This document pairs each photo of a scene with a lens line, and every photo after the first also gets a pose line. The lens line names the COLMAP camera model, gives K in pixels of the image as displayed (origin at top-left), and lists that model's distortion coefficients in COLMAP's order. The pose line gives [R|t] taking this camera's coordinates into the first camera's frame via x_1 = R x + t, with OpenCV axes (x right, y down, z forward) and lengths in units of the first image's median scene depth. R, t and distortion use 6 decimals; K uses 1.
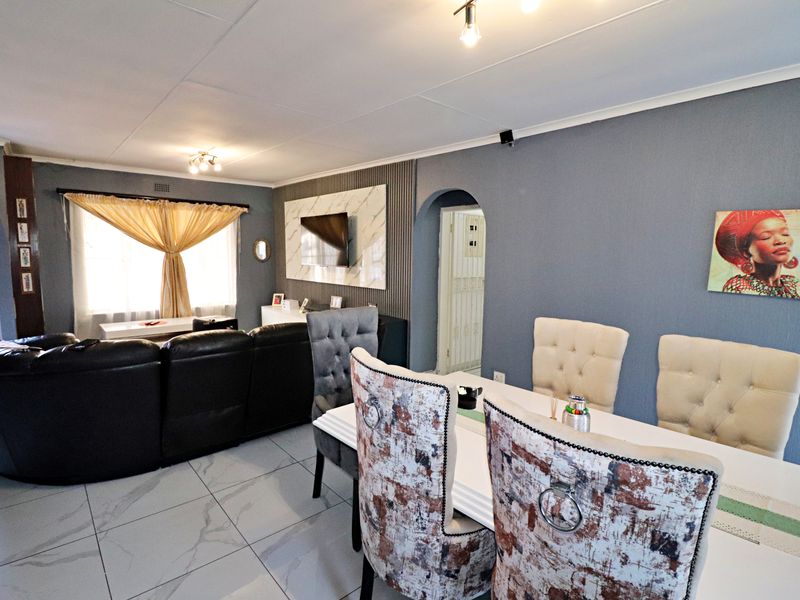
lens RADIAL K [[416.9, 0, 400.0], [0, 416.9, 300.0], [0, 0, 1]] dist [-0.013512, -0.001036]
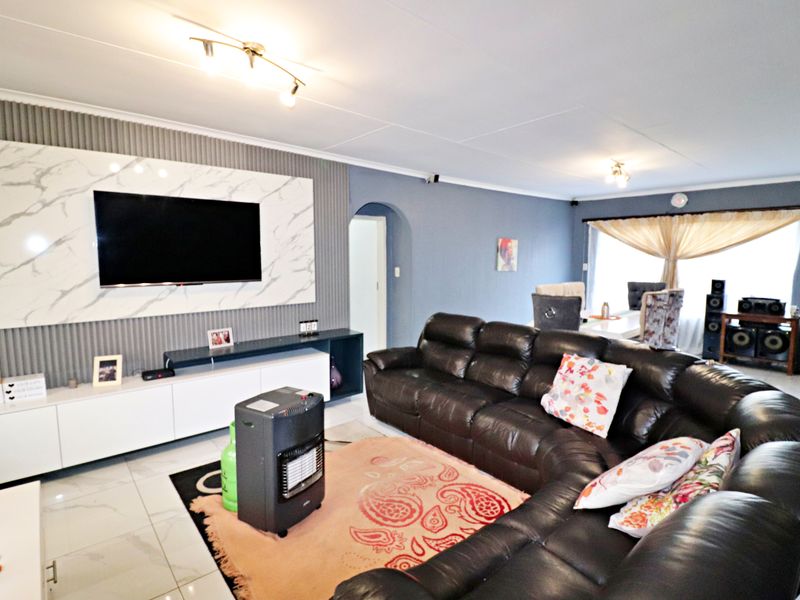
lens RADIAL K [[416.9, 0, 400.0], [0, 416.9, 300.0], [0, 0, 1]] dist [-0.013512, -0.001036]
pose [[0.003196, -0.118220, 0.992982, -0.904831], [0.117916, 0.986104, 0.117021, -0.110982], [-0.993018, 0.116715, 0.017091, 0.825707]]
